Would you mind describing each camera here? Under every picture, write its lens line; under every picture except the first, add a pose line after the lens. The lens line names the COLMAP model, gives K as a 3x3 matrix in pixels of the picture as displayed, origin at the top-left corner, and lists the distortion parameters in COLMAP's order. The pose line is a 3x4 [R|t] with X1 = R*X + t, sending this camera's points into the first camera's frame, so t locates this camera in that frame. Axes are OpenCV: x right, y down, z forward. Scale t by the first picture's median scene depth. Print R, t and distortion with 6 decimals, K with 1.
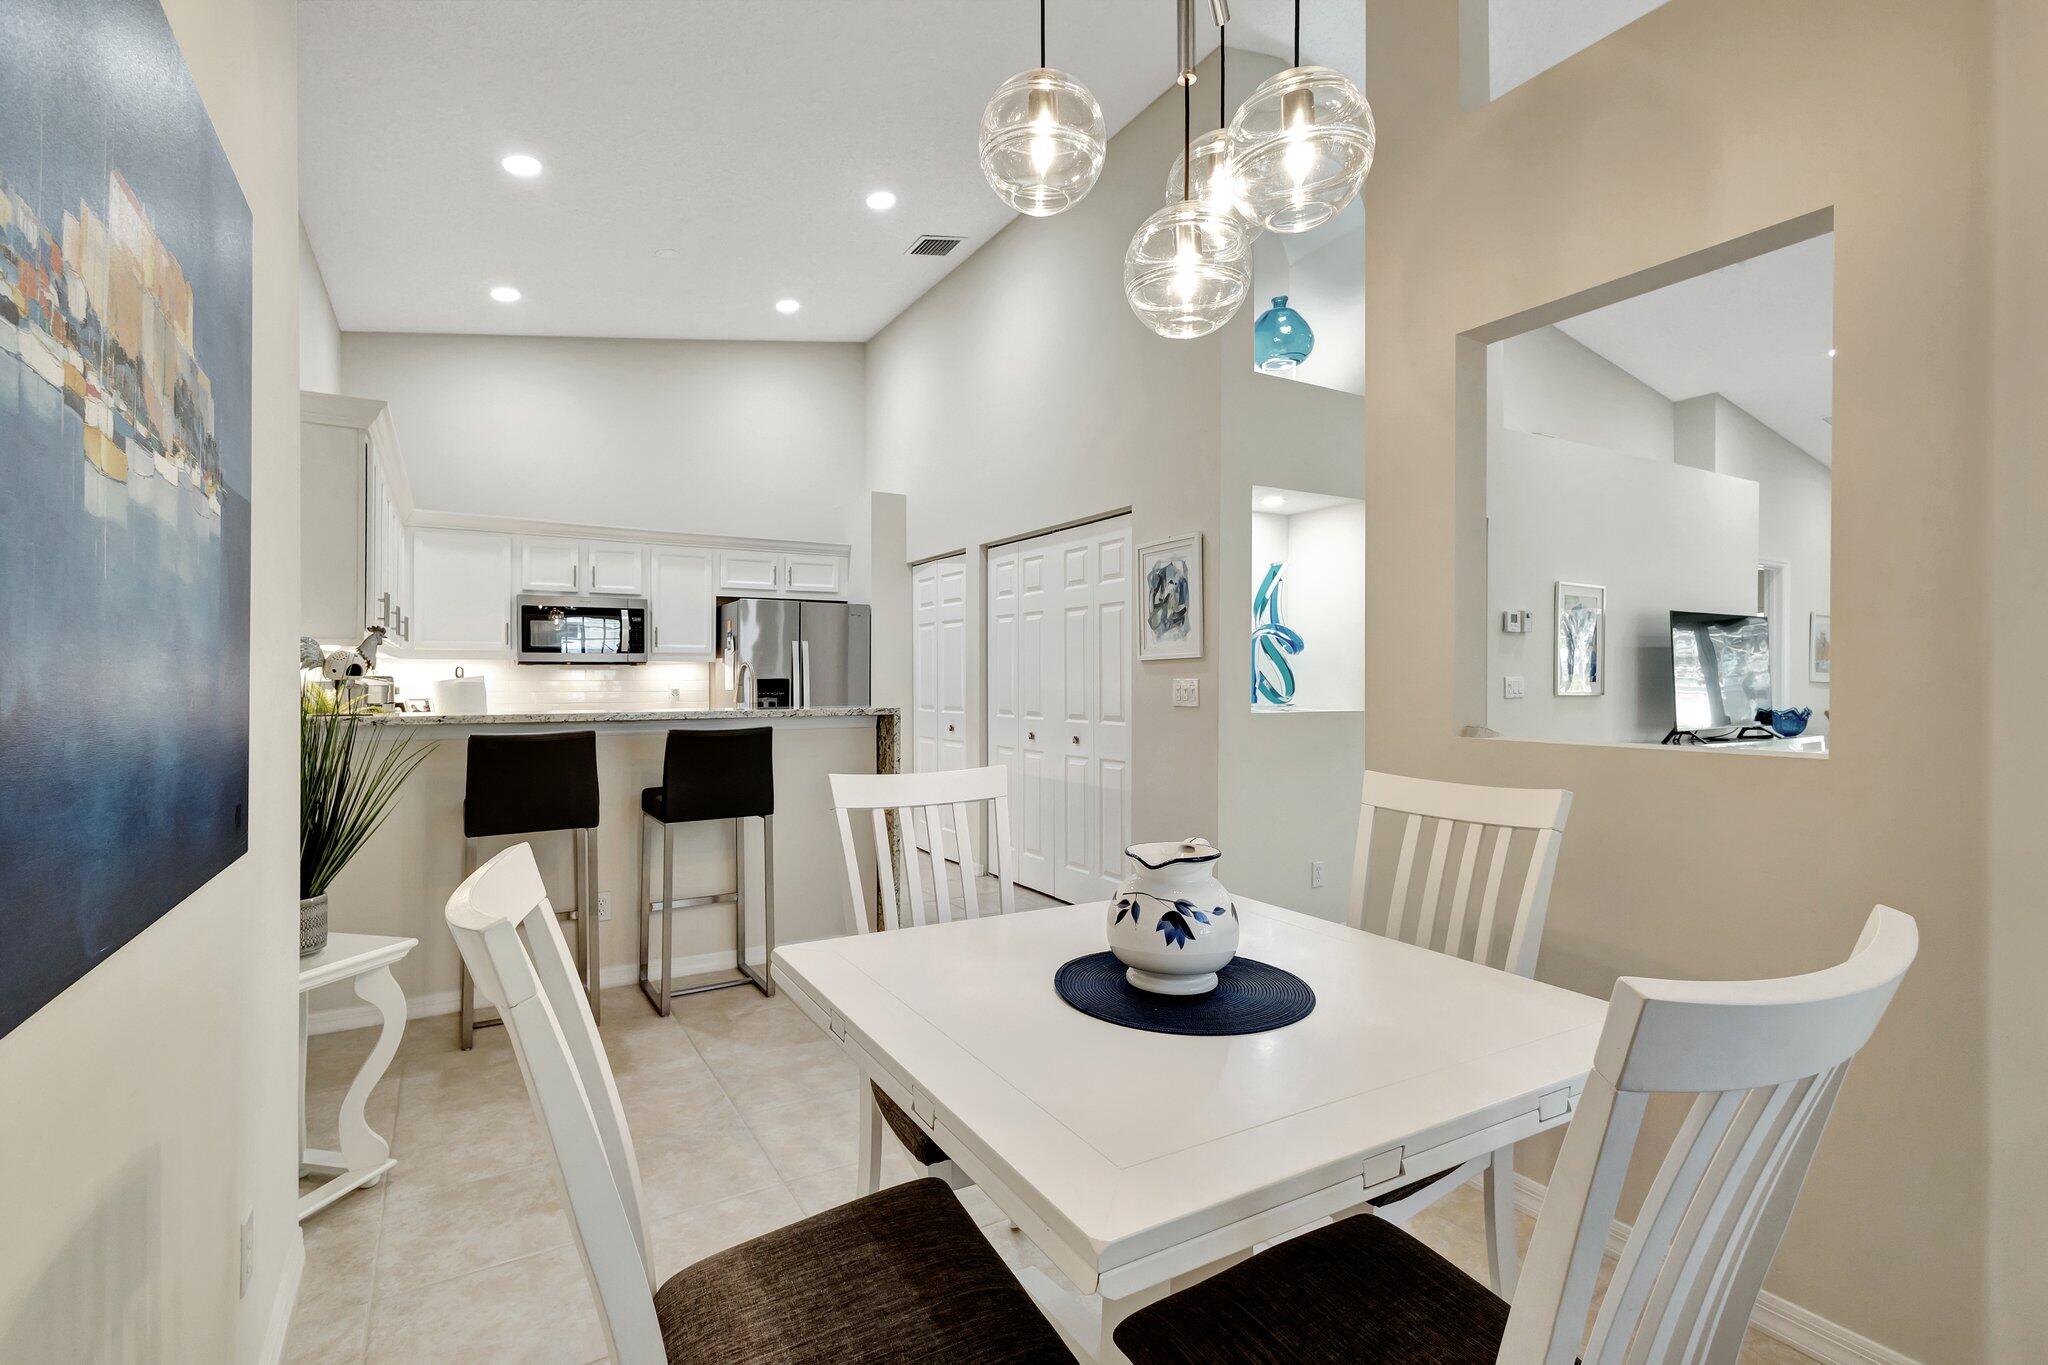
lens RADIAL K [[942.0, 0, 1013.7], [0, 942.0, 683.7], [0, 0, 1]] dist [0.010599, -0.005256]
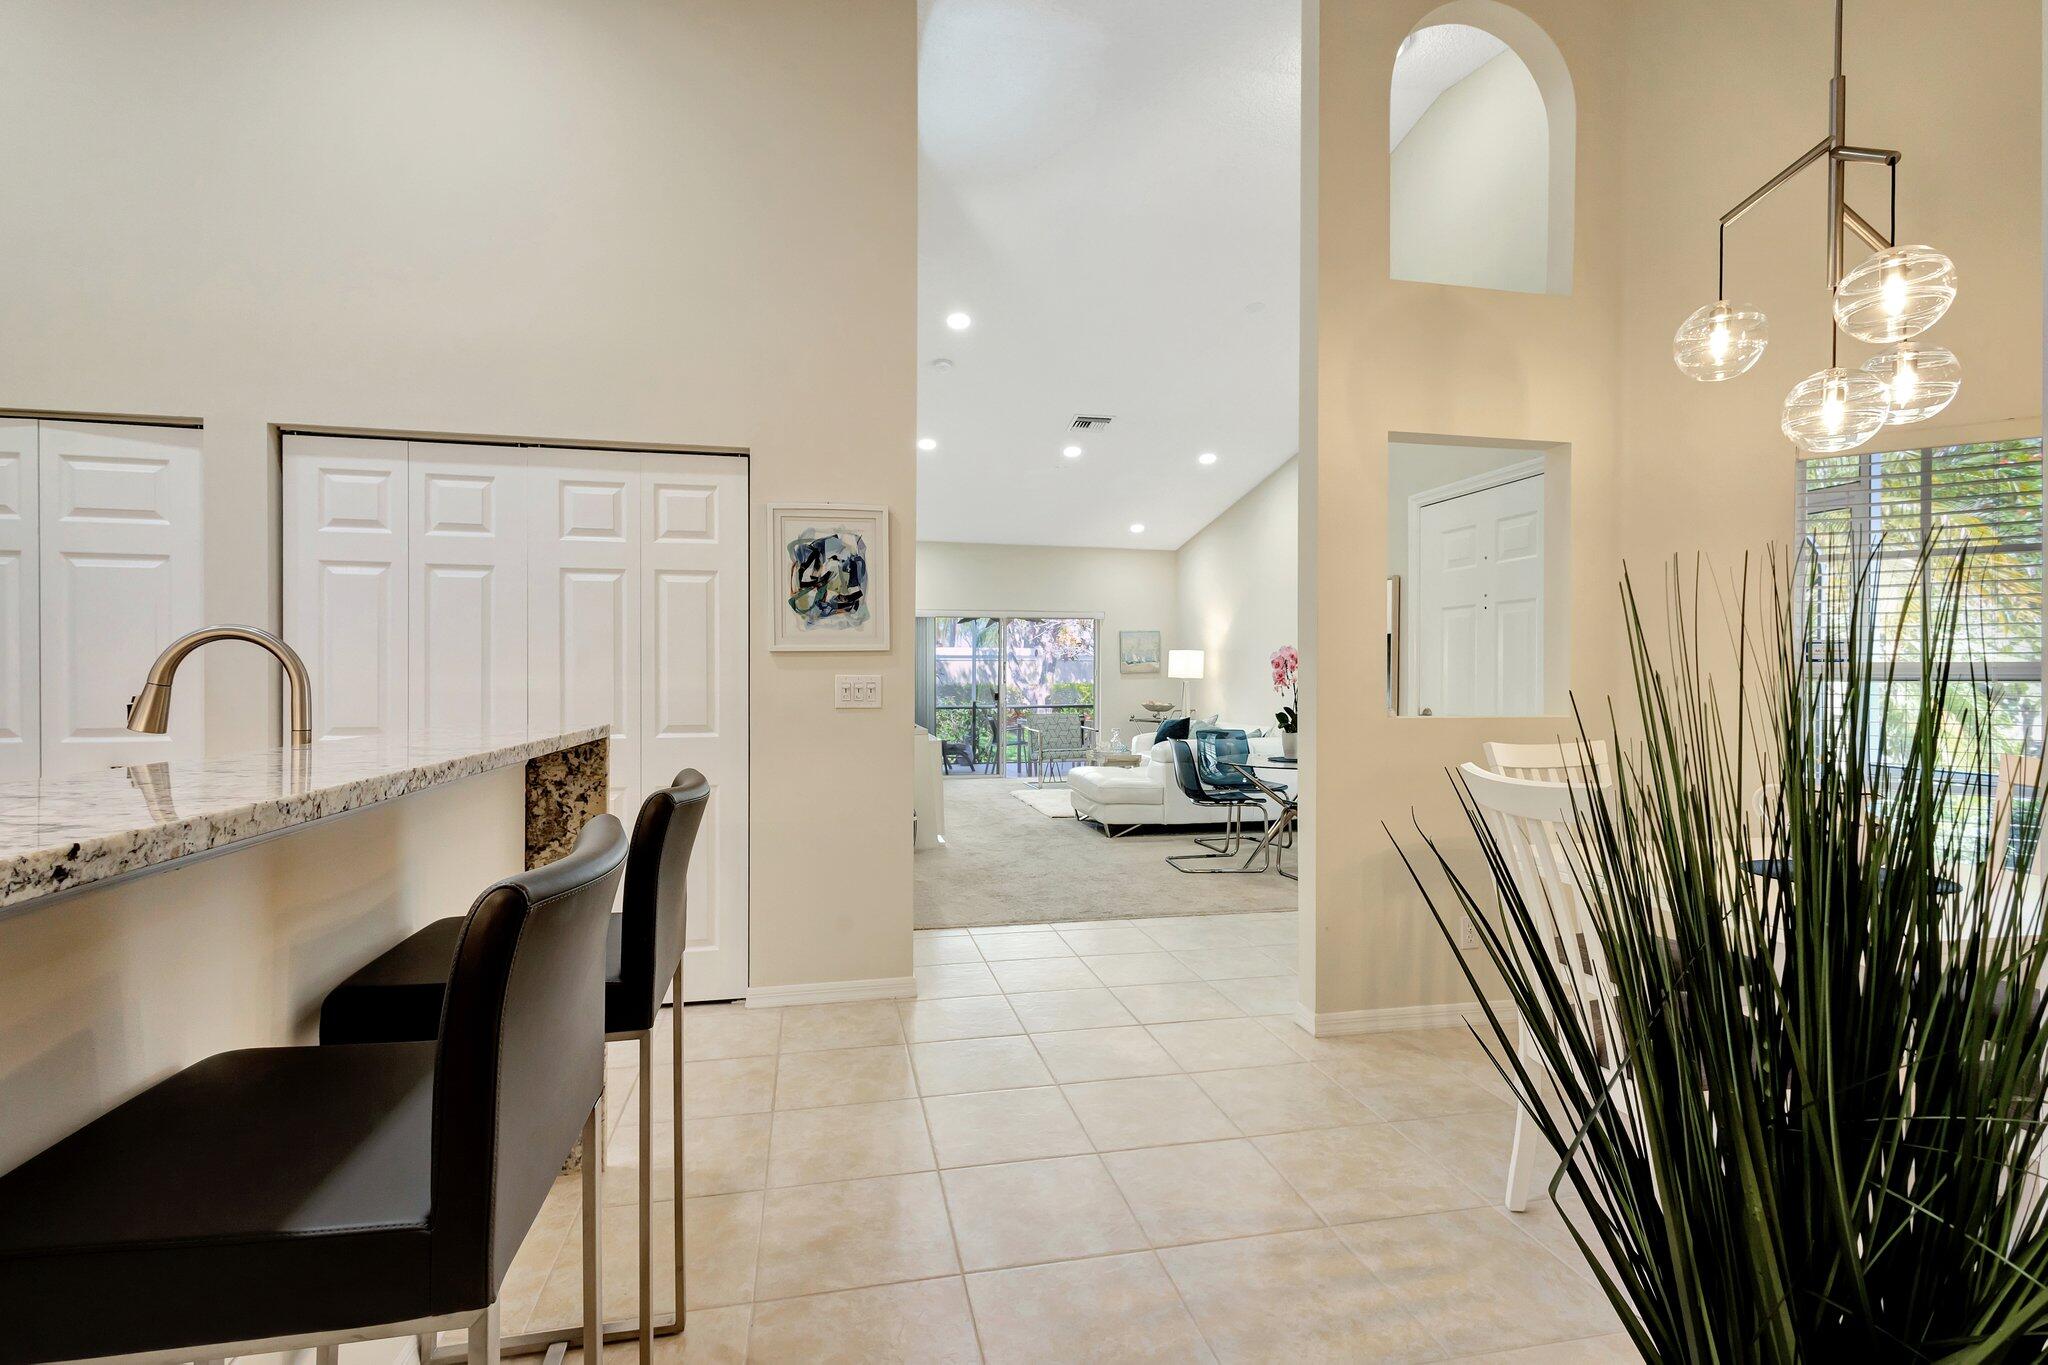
lens RADIAL K [[942.0, 0, 1019.5], [0, 942.0, 674.9], [0, 0, 1]] dist [0.010599, -0.005256]
pose [[0.318109, 0.007742, 0.948023, -0.558945], [0.005225, 0.999937, -0.009919, 0.003701], [-0.948040, 0.008109, 0.318048, 0.577701]]
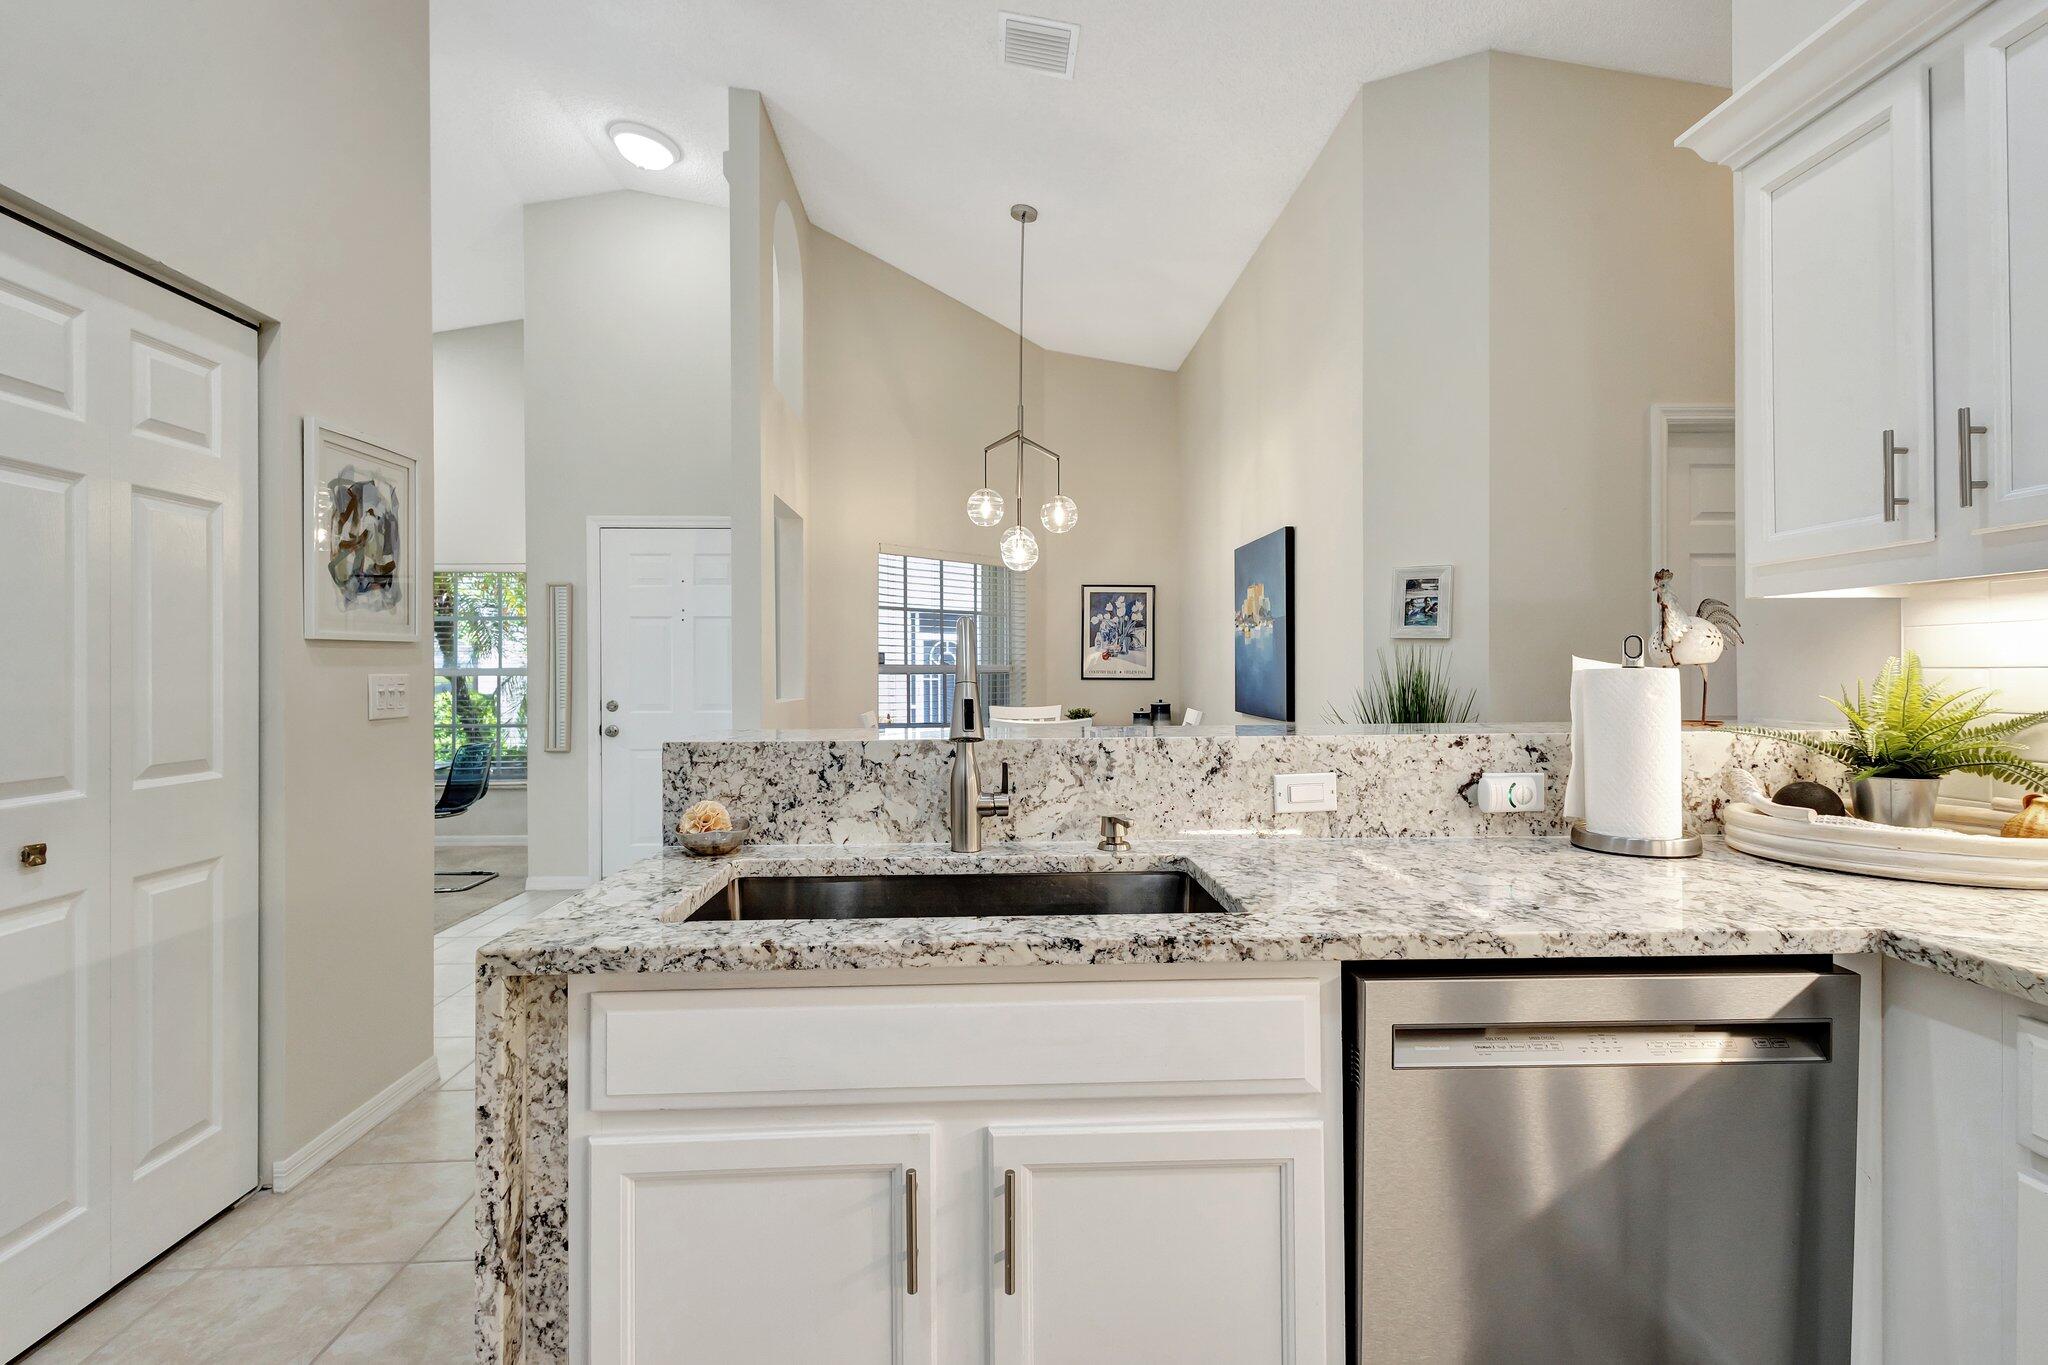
lens RADIAL K [[942.0, 0, 1009.3], [0, 942.0, 667.8], [0, 0, 1]] dist [0.010599, -0.005256]
pose [[-0.877768, 0.015231, 0.478844, -0.469322], [0.017001, 0.999855, -0.000640, -0.001851], [-0.478784, 0.007579, -0.877900, 1.320016]]
